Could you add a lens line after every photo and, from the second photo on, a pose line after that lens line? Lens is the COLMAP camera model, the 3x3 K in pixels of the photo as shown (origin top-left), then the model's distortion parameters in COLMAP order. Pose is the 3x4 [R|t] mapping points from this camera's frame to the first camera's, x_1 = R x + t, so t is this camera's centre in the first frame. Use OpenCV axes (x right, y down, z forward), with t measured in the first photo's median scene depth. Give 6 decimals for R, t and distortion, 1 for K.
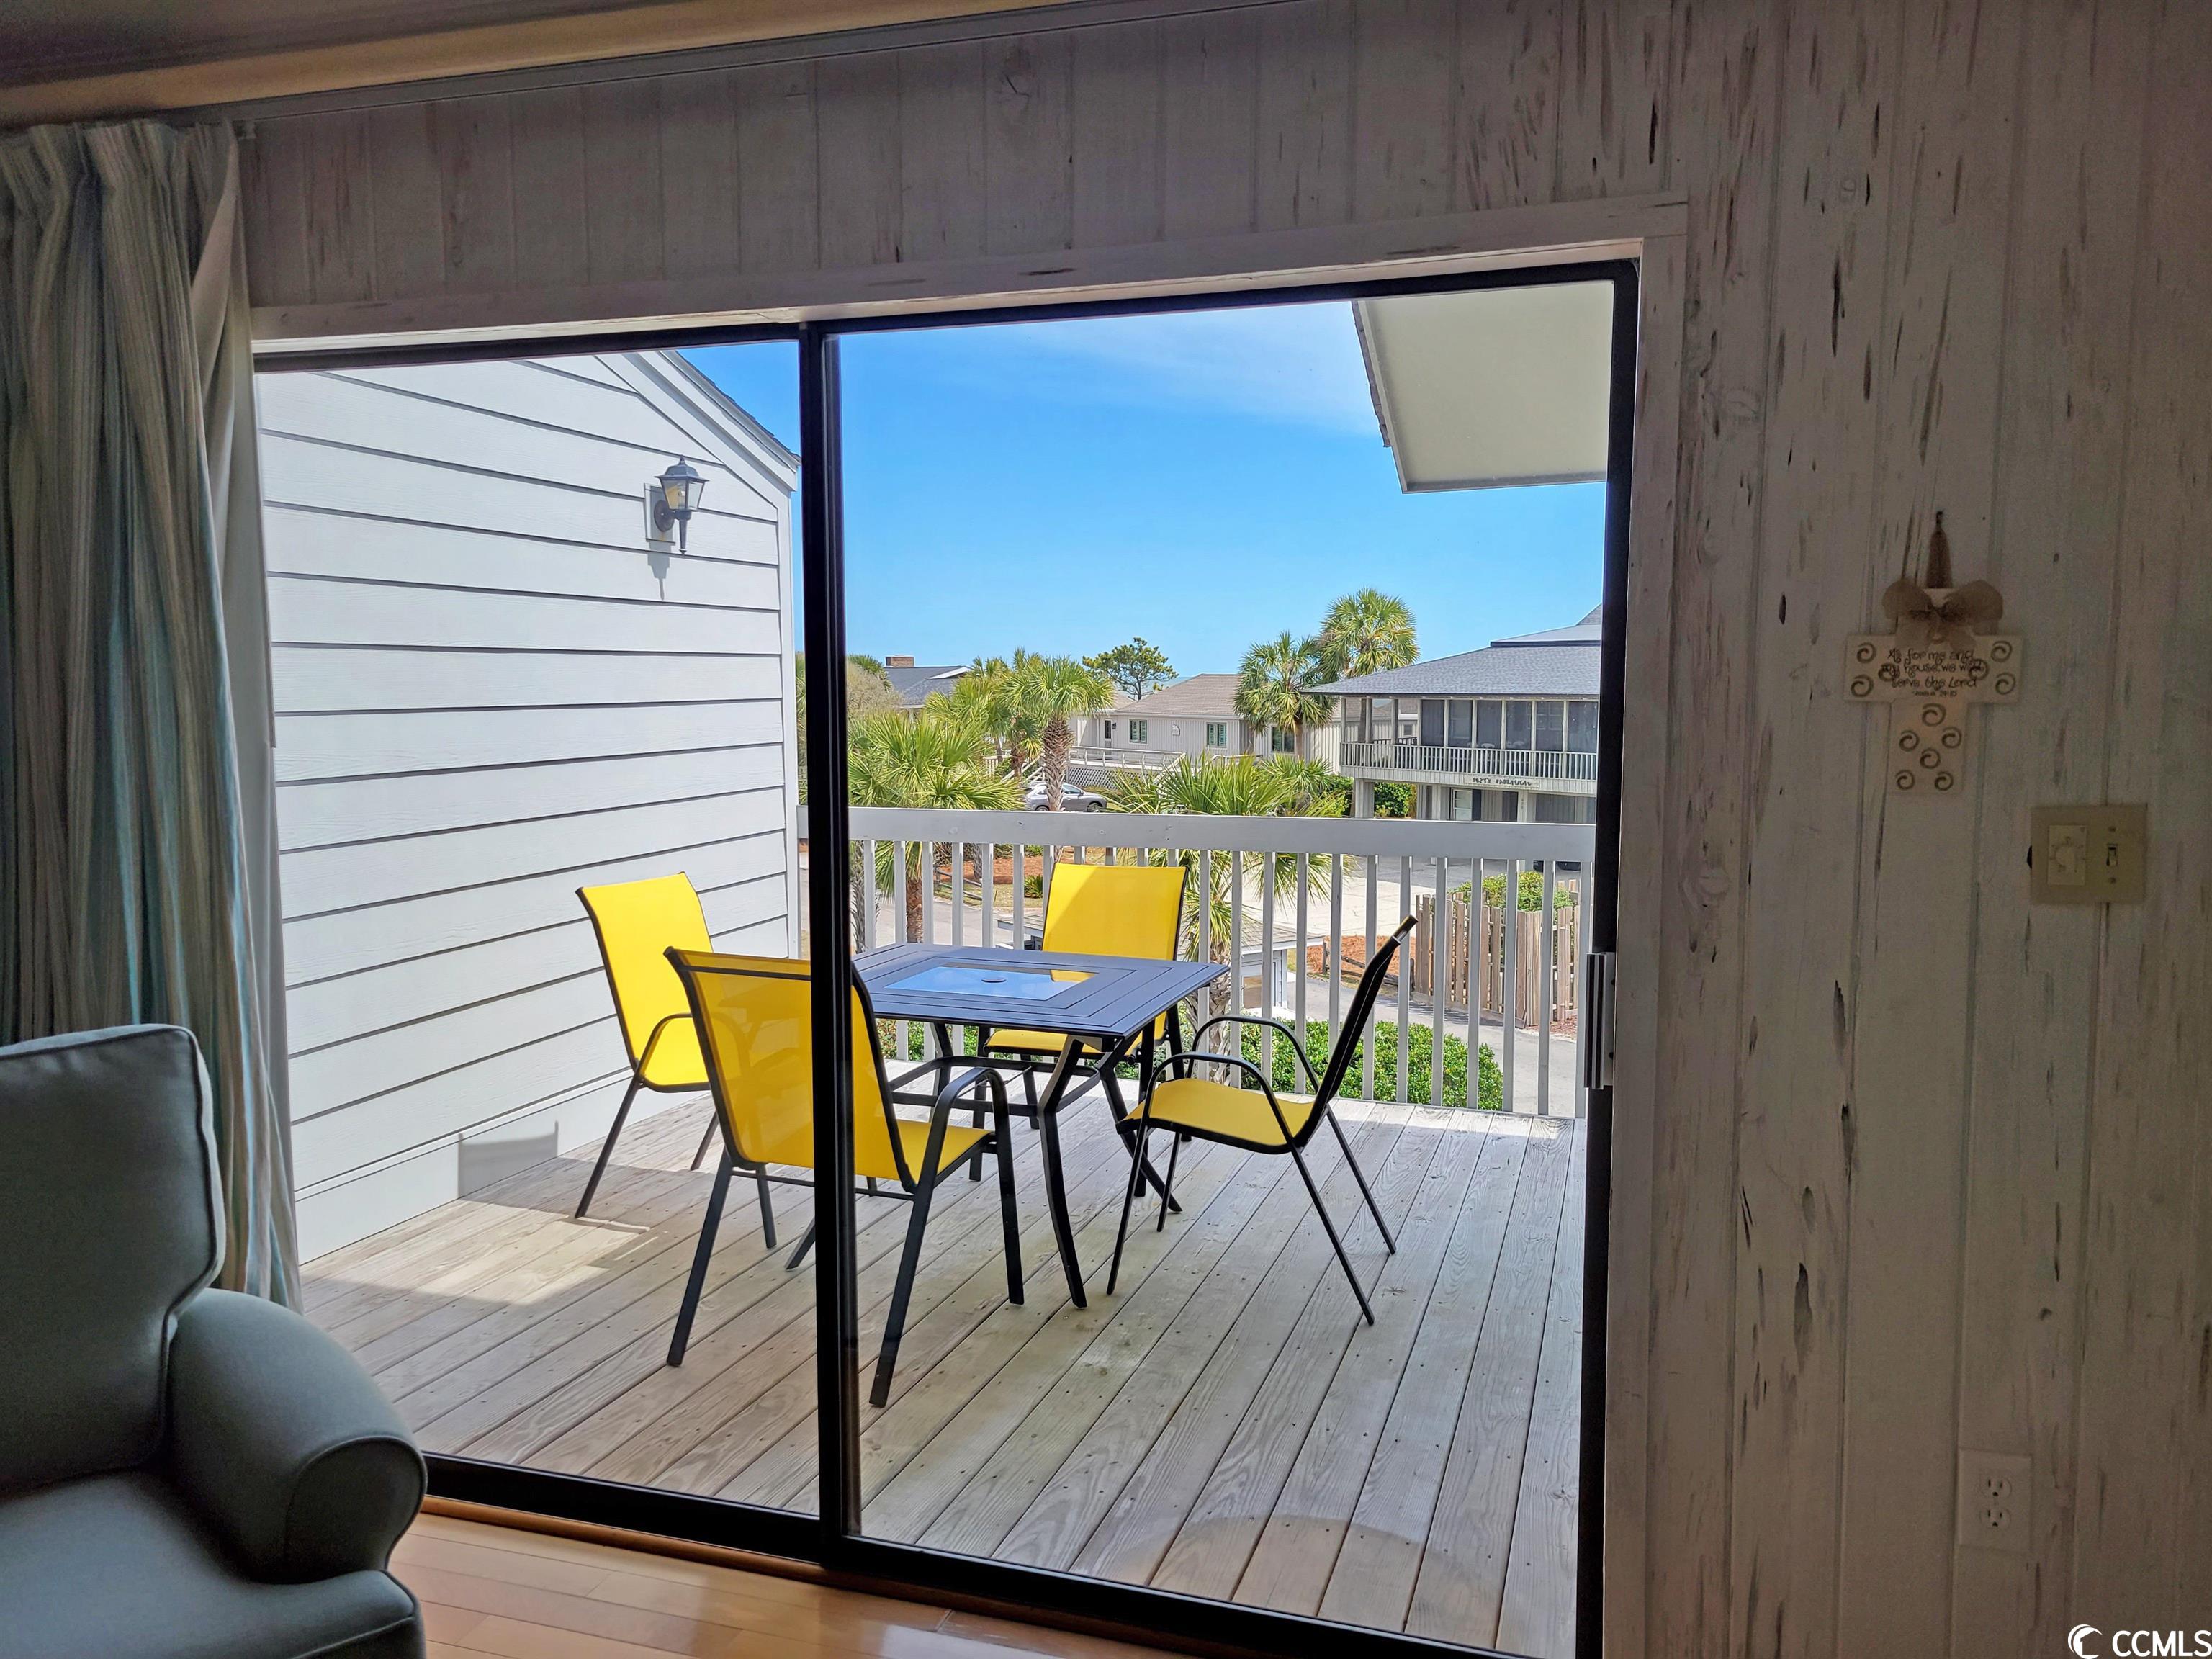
lens RADIAL K [[1664.2, 0, 1115.4], [0, 1664.2, 829.3], [0, 0, 1]] dist [0.038436, -0.007482]
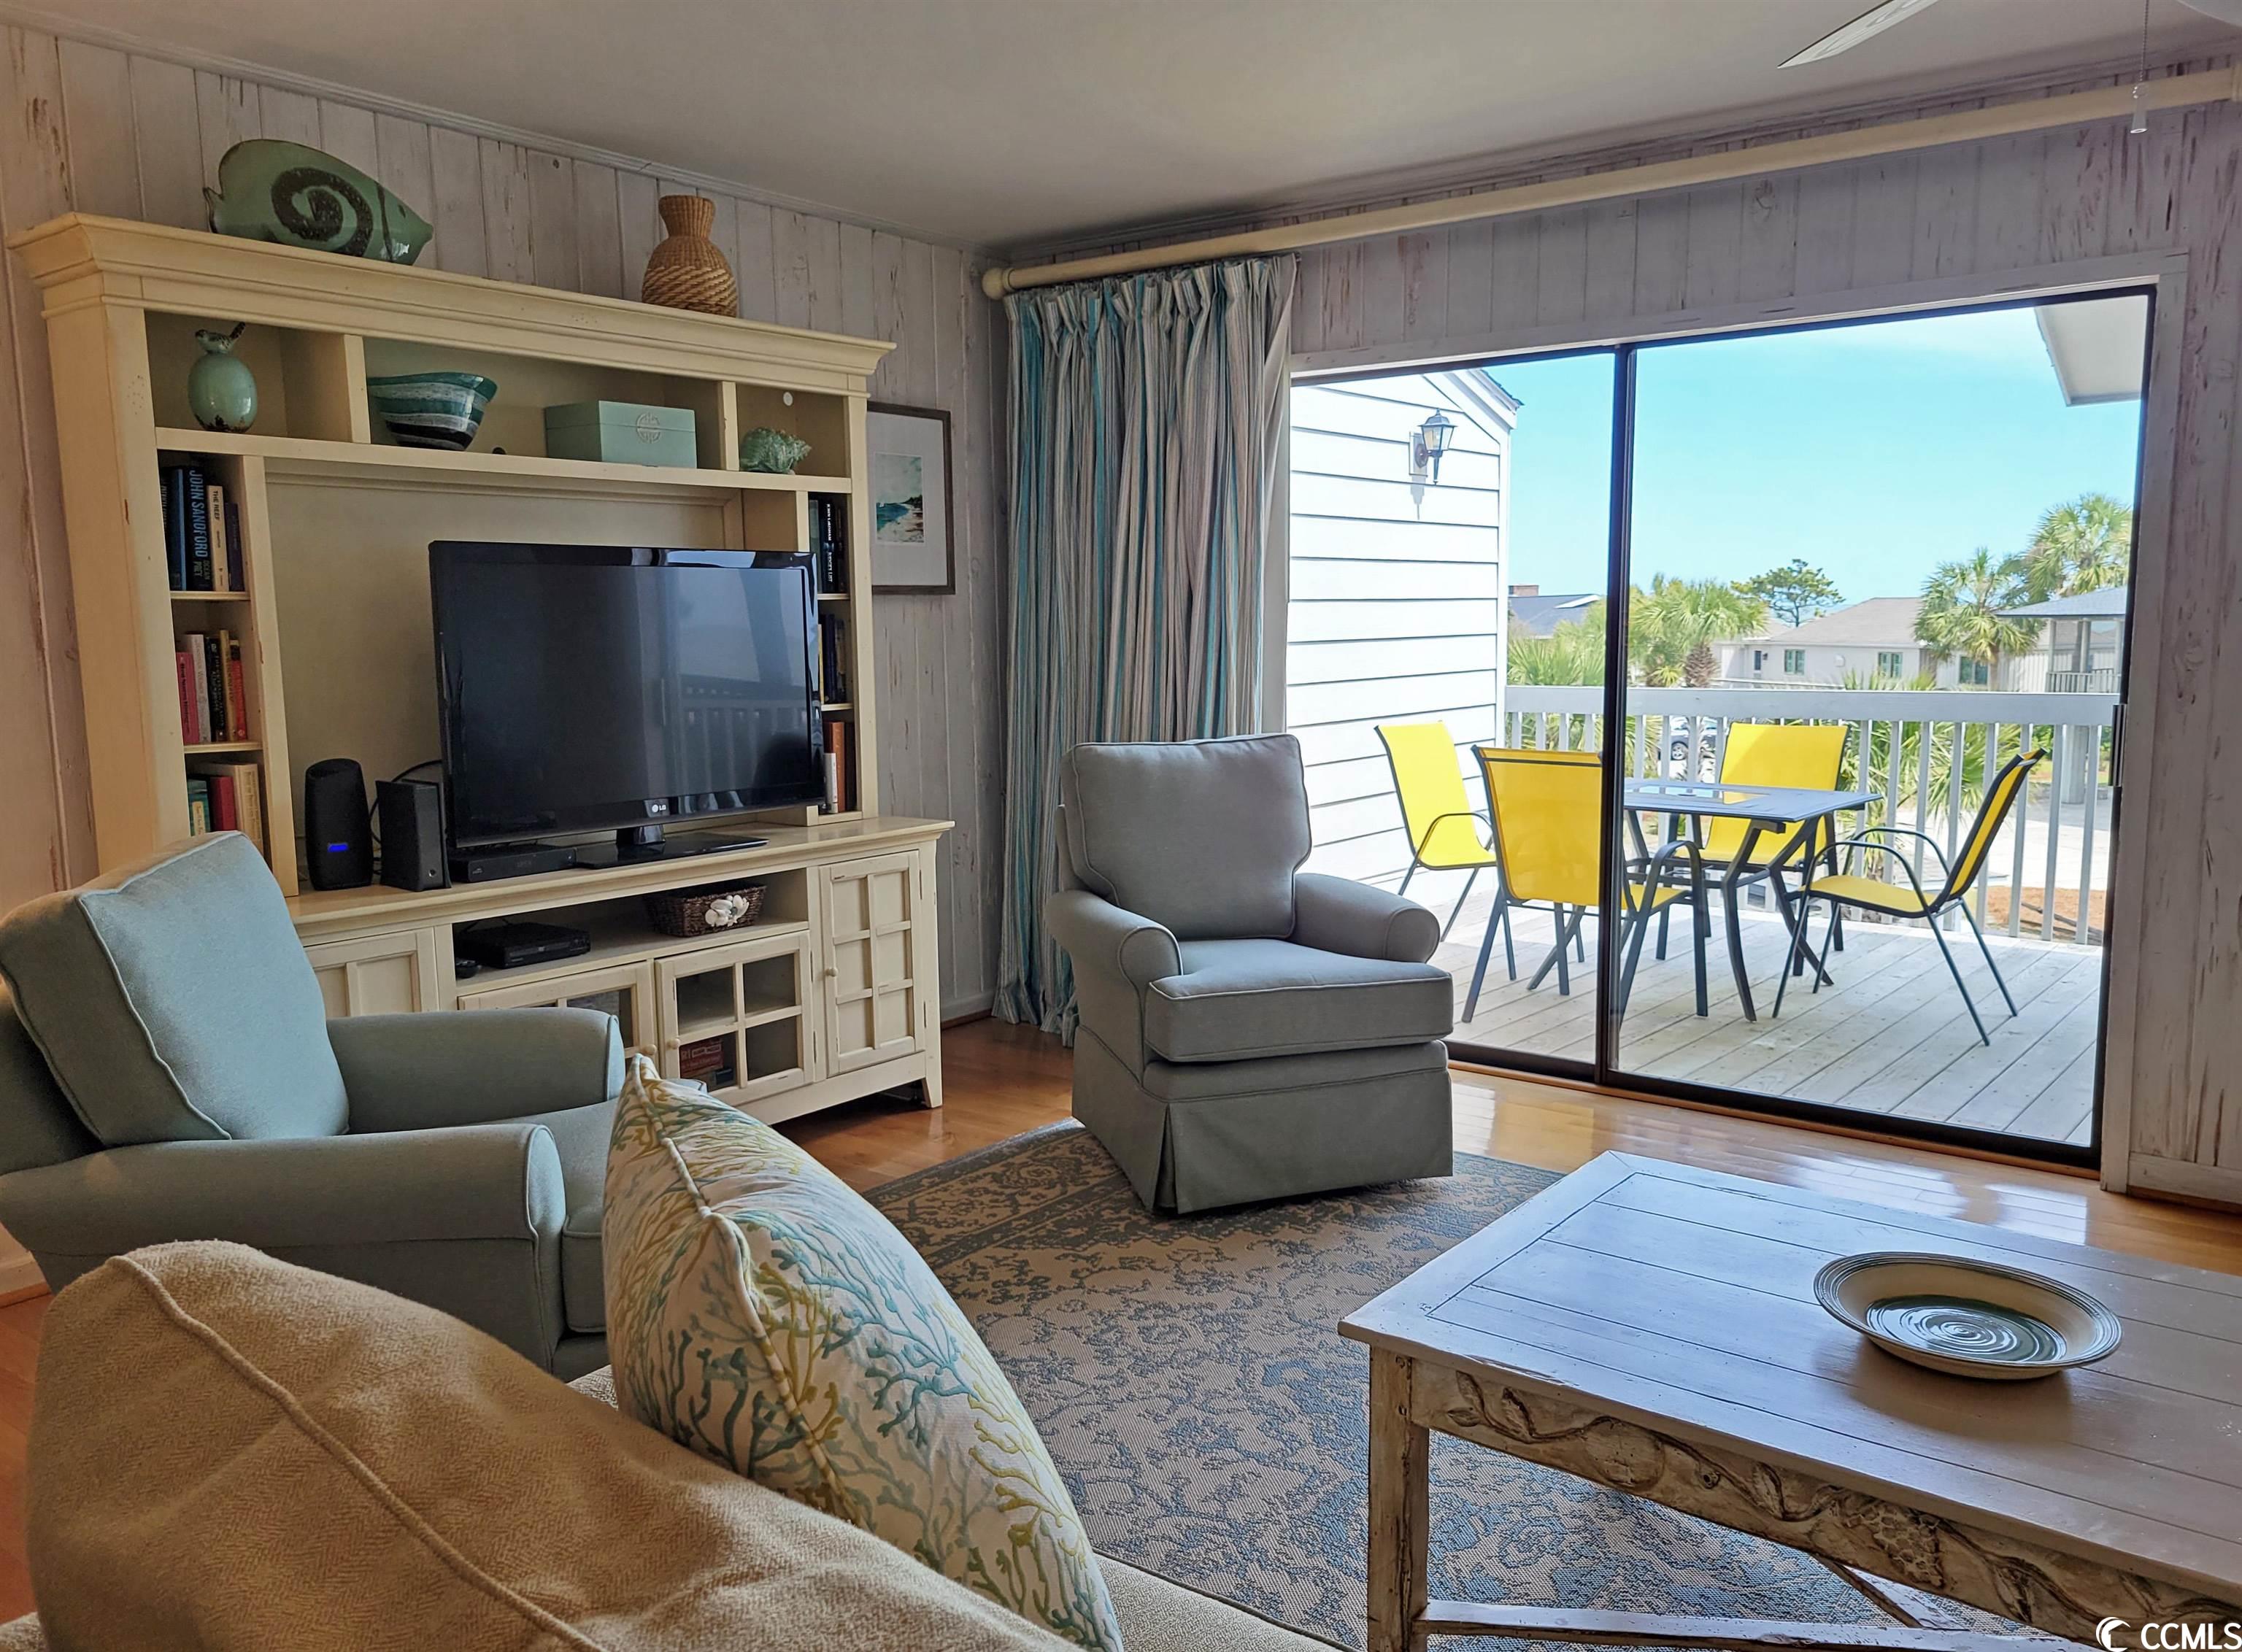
lens RADIAL K [[1694.5, 0, 1121.0], [0, 1694.5, 826.0], [0, 0, 1]] dist [0.030425, -0.004304]
pose [[0.935416, 0.035260, -0.351786, -0.030197], [-0.021951, 0.998887, 0.041751, 0.119978], [0.352867, -0.031332, 0.935149, -0.774151]]
